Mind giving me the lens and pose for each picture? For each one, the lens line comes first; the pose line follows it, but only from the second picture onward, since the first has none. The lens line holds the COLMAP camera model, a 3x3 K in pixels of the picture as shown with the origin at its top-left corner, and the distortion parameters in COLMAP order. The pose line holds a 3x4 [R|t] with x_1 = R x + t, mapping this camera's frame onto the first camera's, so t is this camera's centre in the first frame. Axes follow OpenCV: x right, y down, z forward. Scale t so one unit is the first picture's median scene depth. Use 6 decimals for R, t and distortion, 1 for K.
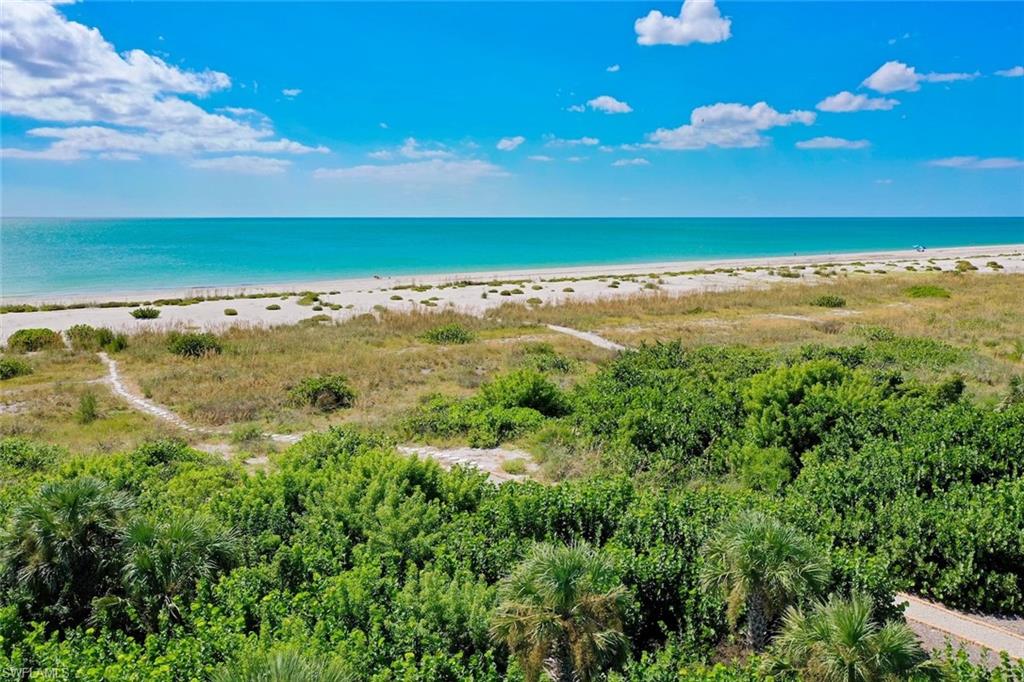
lens RADIAL K [[871.0, 0, 537.1], [0, 871.0, 343.8], [0, 0, 1]] dist [0.004714, 0.010479]
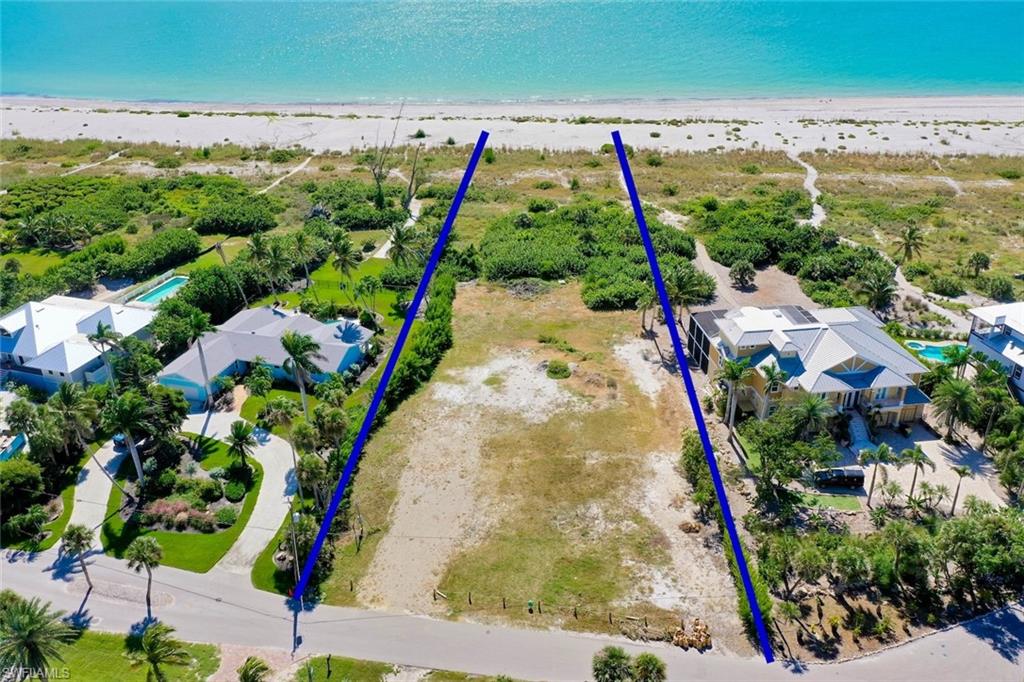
lens RADIAL K [[871.0, 0, 537.1], [0, 871.0, 343.8], [0, 0, 1]] dist [0.004714, 0.010479]
pose [[0.766518, 0.278494, -0.578697, 0.848899], [-0.090109, 0.938809, 0.332441, -0.262993], [0.635870, -0.202677, 0.744709, -1.113092]]
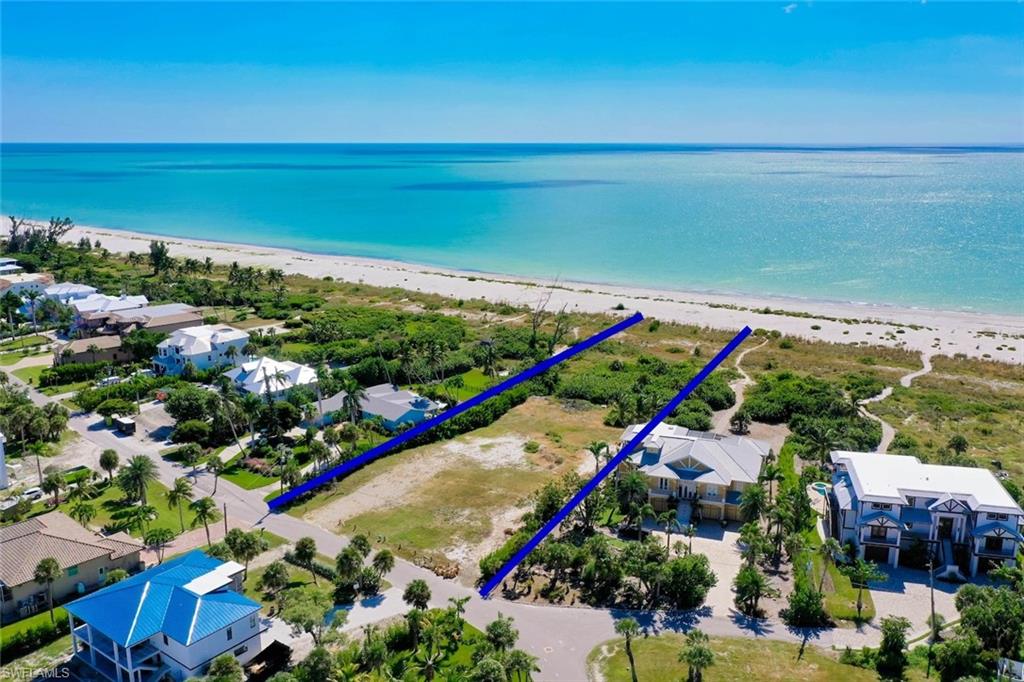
lens RADIAL K [[866.6, 0, 512.0], [0, 866.6, 341.0], [0, 0, 1]] dist [-0.001739, -0.005398]
pose [[0.379686, 0.209394, -0.901106, 1.613795], [-0.142004, 0.975695, 0.166893, -0.308120], [0.914152, 0.064594, 0.400192, -0.936891]]
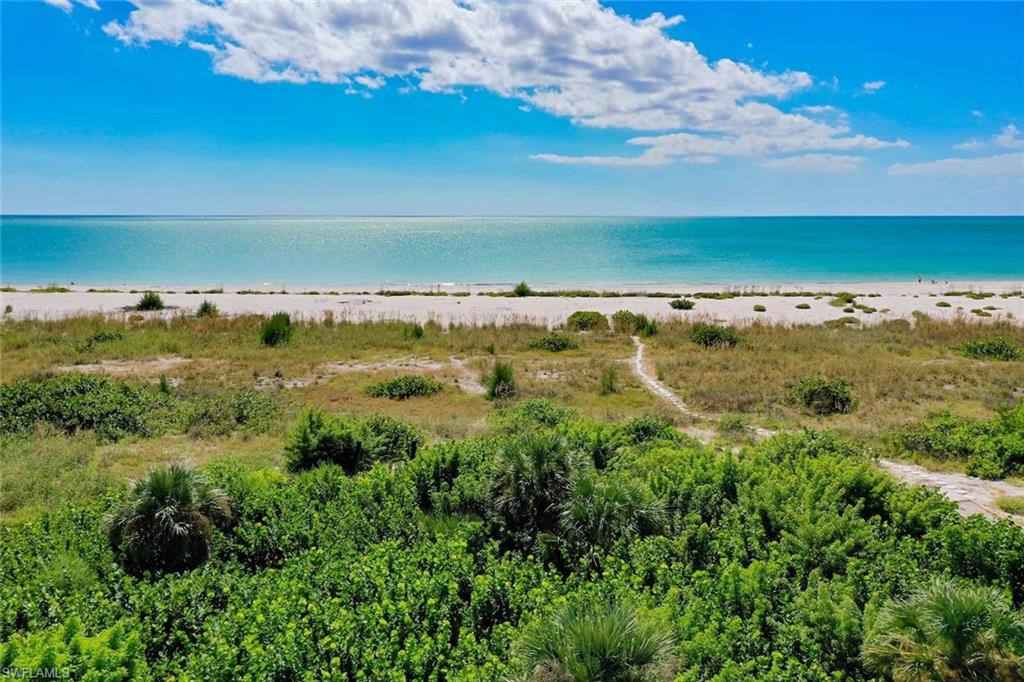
lens RADIAL K [[879.8, 0, 512.0], [0, 879.8, 341.0], [0, 0, 1]] dist [0.000549, 0.009538]
pose [[0.793022, 0.085492, -0.603164, 0.043497], [-0.087349, 0.995830, 0.026304, 0.000117], [0.602898, 0.031826, 0.797183, 0.001015]]
